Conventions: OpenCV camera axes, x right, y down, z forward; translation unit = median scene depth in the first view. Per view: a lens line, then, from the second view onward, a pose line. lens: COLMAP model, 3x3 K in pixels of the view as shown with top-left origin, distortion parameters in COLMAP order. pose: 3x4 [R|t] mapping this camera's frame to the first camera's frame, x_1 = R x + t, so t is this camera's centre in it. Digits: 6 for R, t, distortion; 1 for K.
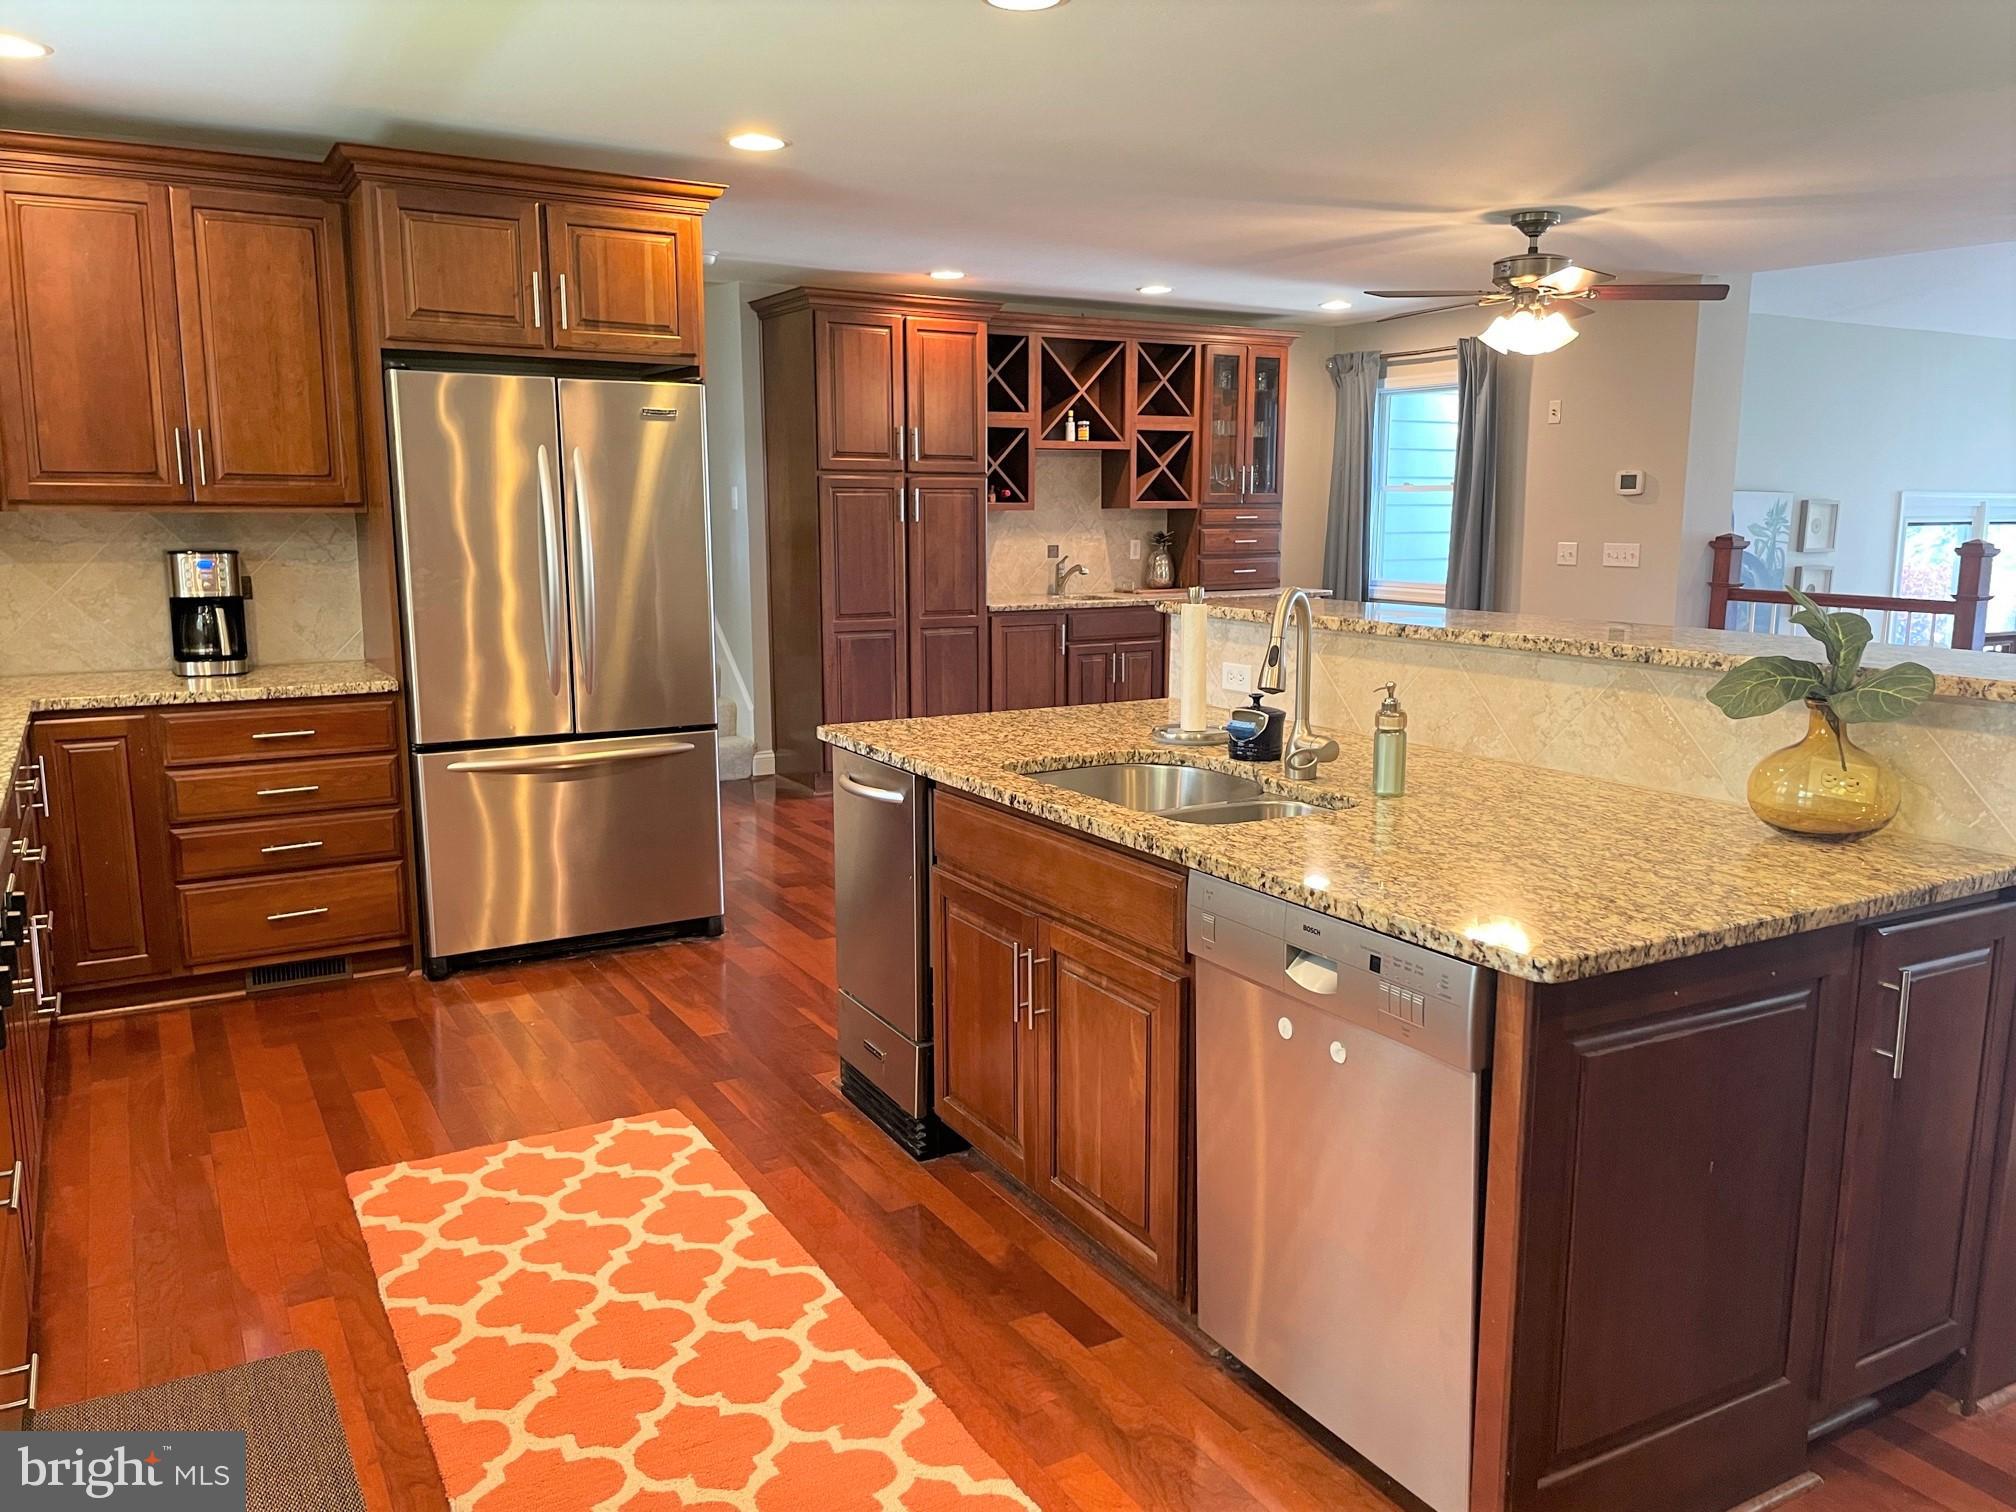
lens RADIAL K [[1522.0, 0, 942.3], [0, 1522.0, 753.8], [0, 0, 1]] dist [0.080485, -0.103648]
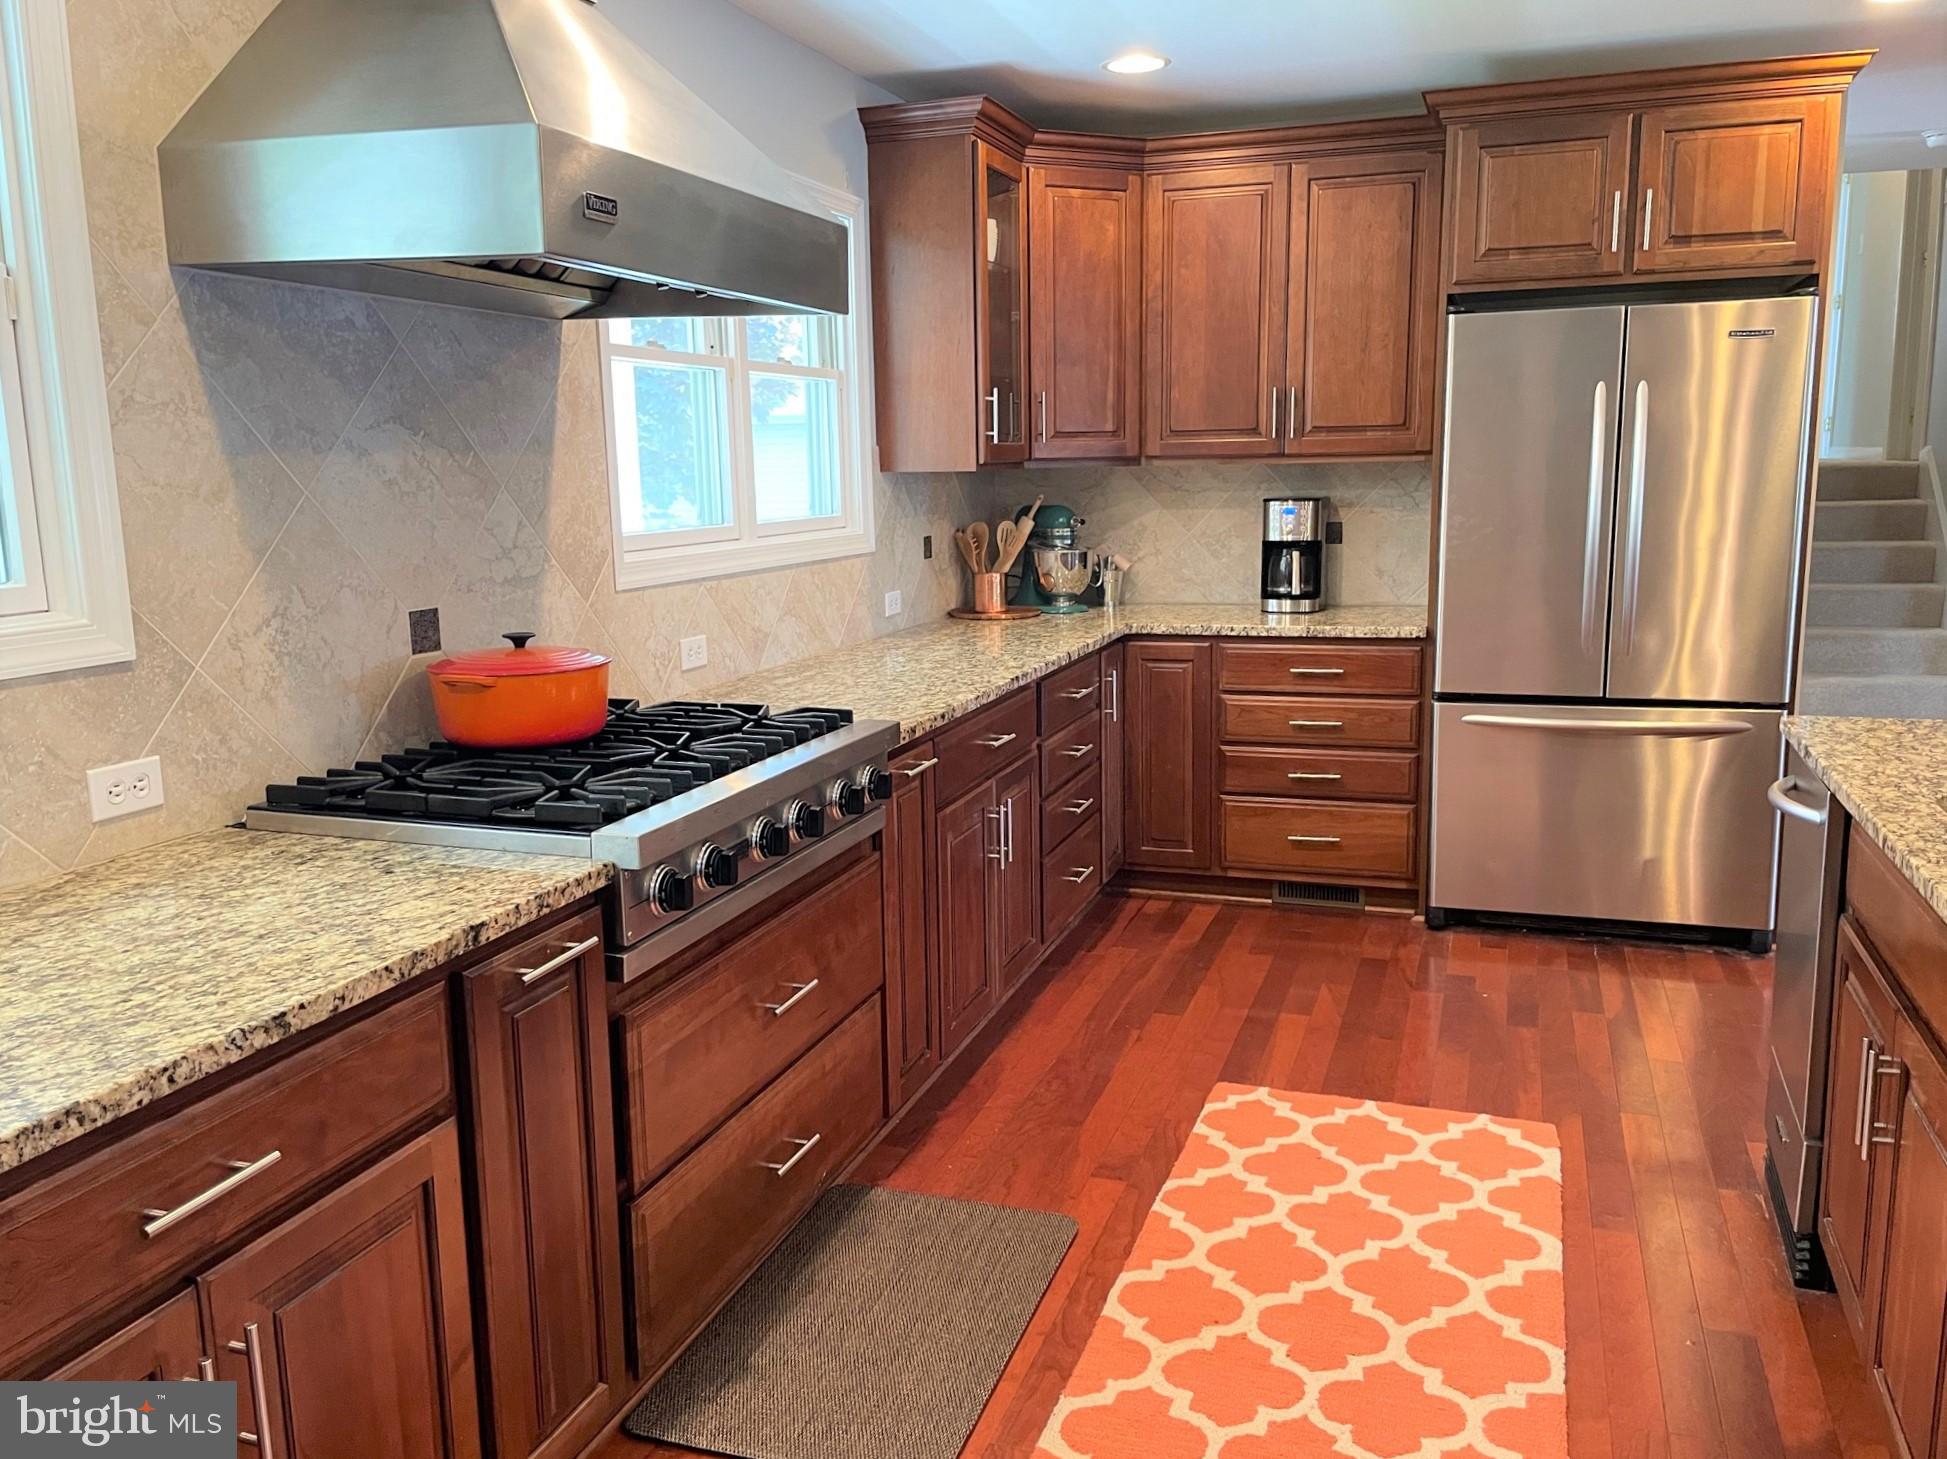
lens RADIAL K [[1469.9, 0, 947.7], [0, 1469.9, 733.2], [0, 0, 1]] dist [0.080485, -0.103648]
pose [[0.668806, 0.120564, -0.733596, 0.142072], [-0.100957, 0.992351, 0.071049, -0.014849], [0.736550, 0.026543, 0.675862, 0.104814]]
